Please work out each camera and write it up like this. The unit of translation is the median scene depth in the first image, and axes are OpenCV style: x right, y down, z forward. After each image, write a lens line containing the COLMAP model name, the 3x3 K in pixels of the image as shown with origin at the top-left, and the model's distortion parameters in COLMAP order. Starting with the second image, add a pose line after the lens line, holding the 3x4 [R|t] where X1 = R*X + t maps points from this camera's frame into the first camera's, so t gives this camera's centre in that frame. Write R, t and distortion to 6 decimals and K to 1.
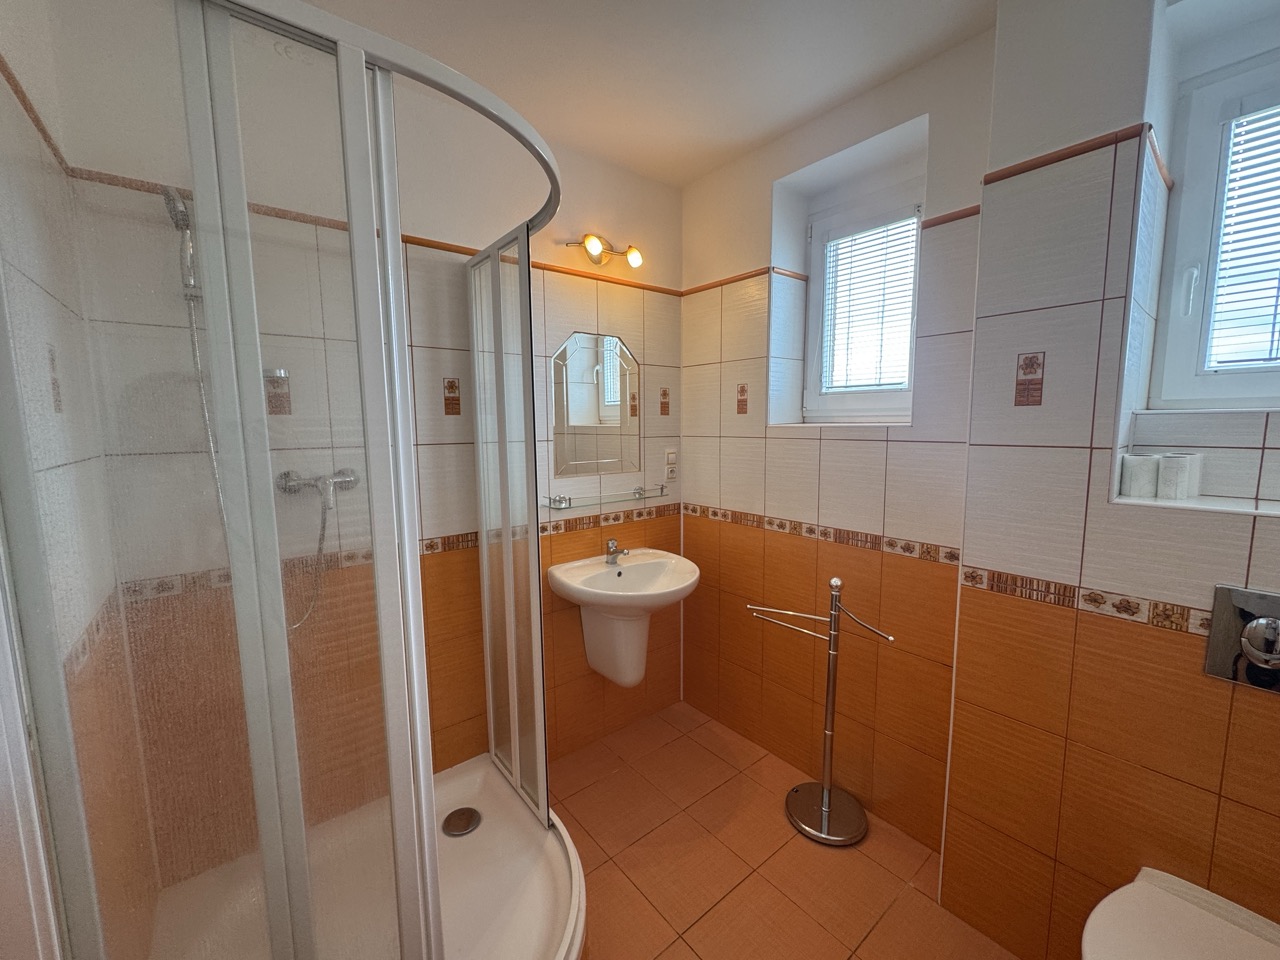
lens RADIAL K [[509.8, 0, 636.8], [0, 509.8, 479.1], [0, 0, 1]] dist [-0.001977, 0.000271]
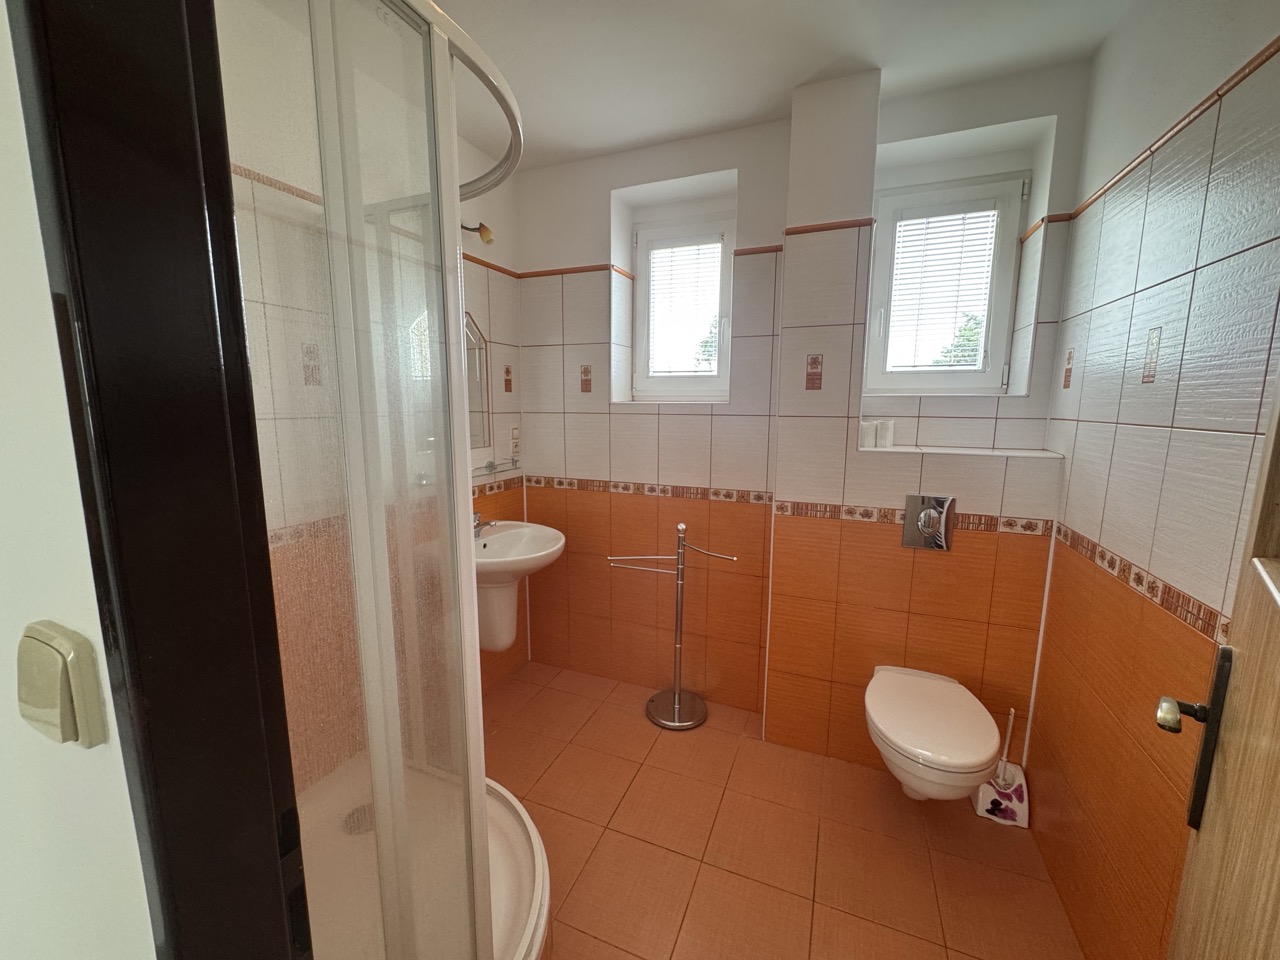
lens RADIAL K [[509.8, 0, 636.8], [0, 509.8, 479.1], [0, 0, 1]] dist [-0.001977, 0.000271]
pose [[0.876913, -0.058446, 0.477082, -0.278867], [0.041419, 0.998076, 0.046139, 0.018878], [-0.478861, -0.020700, 0.877647, -0.053391]]
